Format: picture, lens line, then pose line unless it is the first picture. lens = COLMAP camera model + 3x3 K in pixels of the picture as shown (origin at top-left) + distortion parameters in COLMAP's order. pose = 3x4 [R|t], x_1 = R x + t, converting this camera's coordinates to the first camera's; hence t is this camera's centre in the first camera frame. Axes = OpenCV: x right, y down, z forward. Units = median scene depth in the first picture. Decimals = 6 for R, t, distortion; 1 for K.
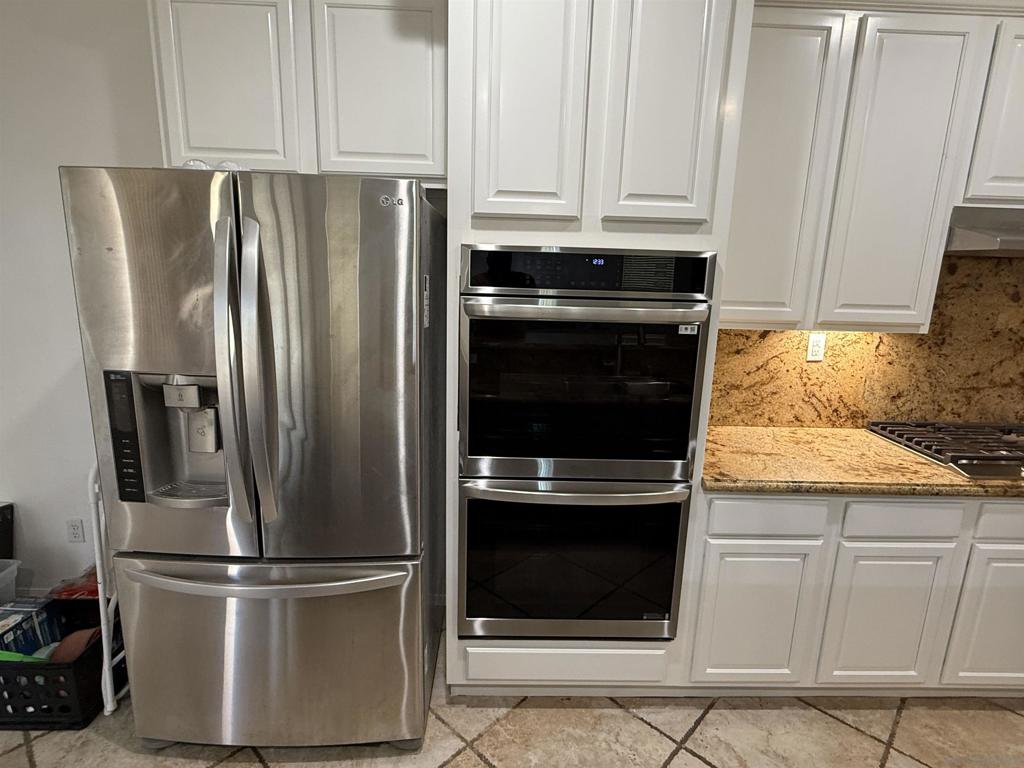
lens RADIAL K [[540.1, 0, 512.0], [0, 540.1, 384.0], [0, 0, 1]] dist [0.003826, 0.000057]
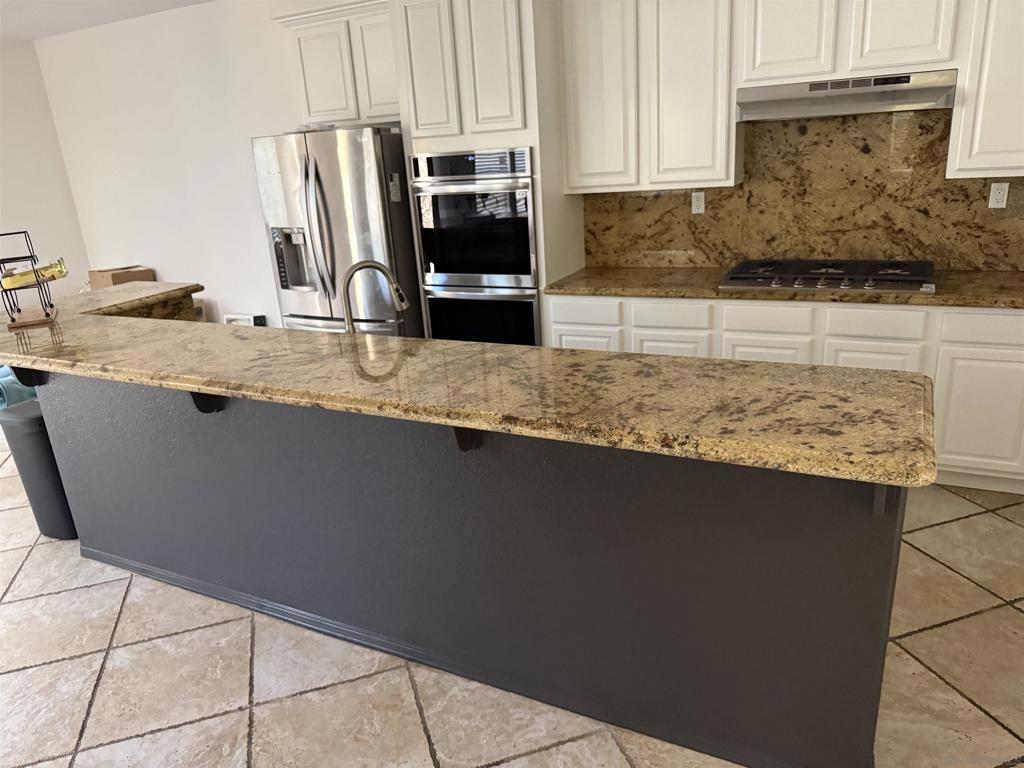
lens RADIAL K [[727.9, 0, 510.6], [0, 727.9, 385.8], [0, 0, 1]] dist [0.063497, -0.100219]
pose [[0.872291, 0.065905, -0.484525, 1.078021], [-0.011007, 0.993271, 0.115289, 0.175065], [0.488863, -0.095233, 0.867147, -0.807777]]
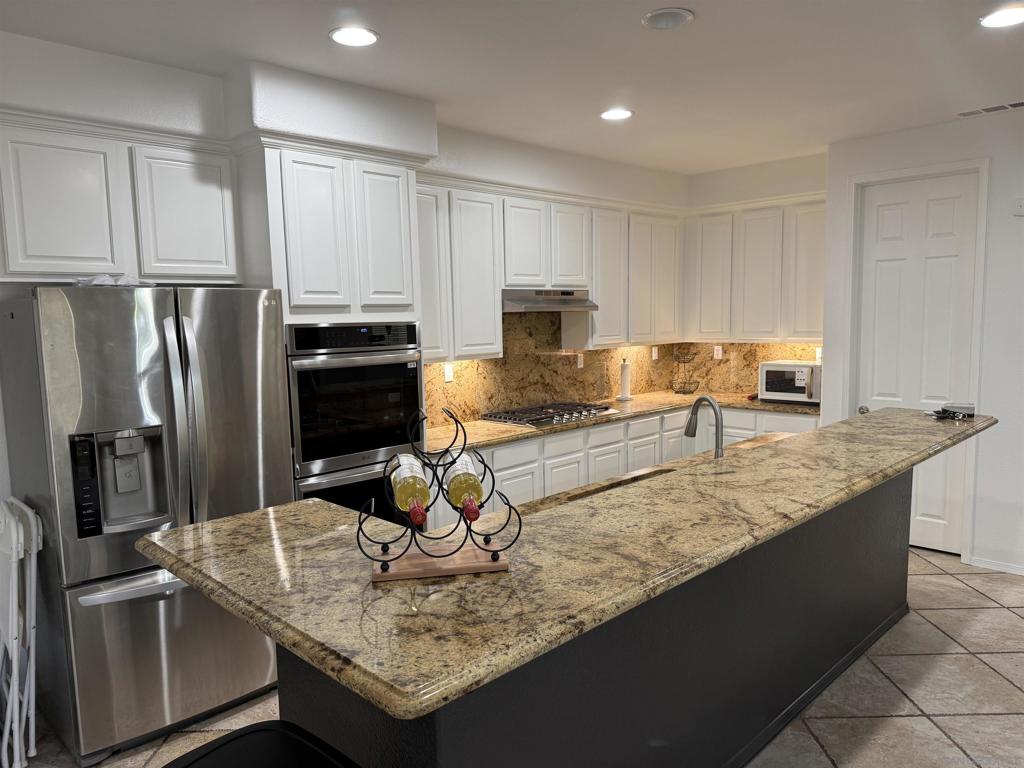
lens RADIAL K [[713.5, 0, 514.0], [0, 713.5, 393.6], [0, 0, 1]] dist [0.090806, -0.089514]
pose [[0.716376, -0.122550, 0.686867, -0.766906], [0.190814, 0.981335, -0.023922, 0.080478], [-0.671115, 0.148201, 0.726389, -0.659366]]
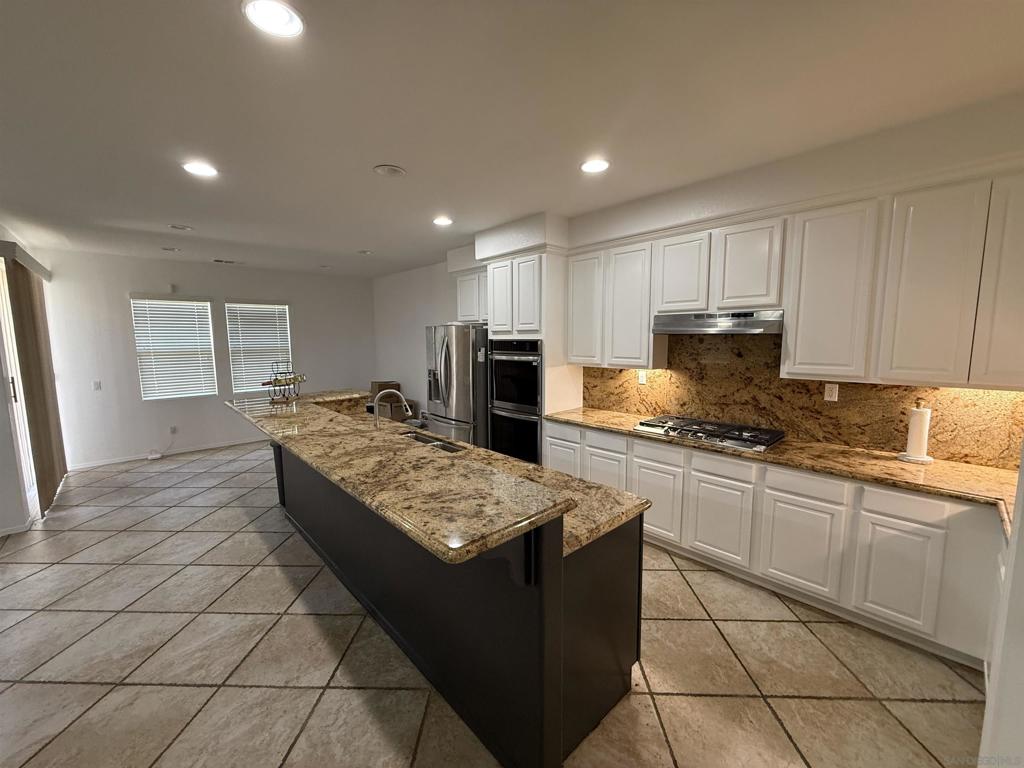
lens RADIAL K [[410.3, 0, 509.3], [0, 410.3, 380.4], [0, 0, 1]] dist [-0.000021, 0.000485]
pose [[0.663277, 0.045882, -0.746966, 1.477473], [-0.134338, 0.989206, -0.058525, 0.114475], [0.736218, 0.139164, 0.662281, -0.496942]]
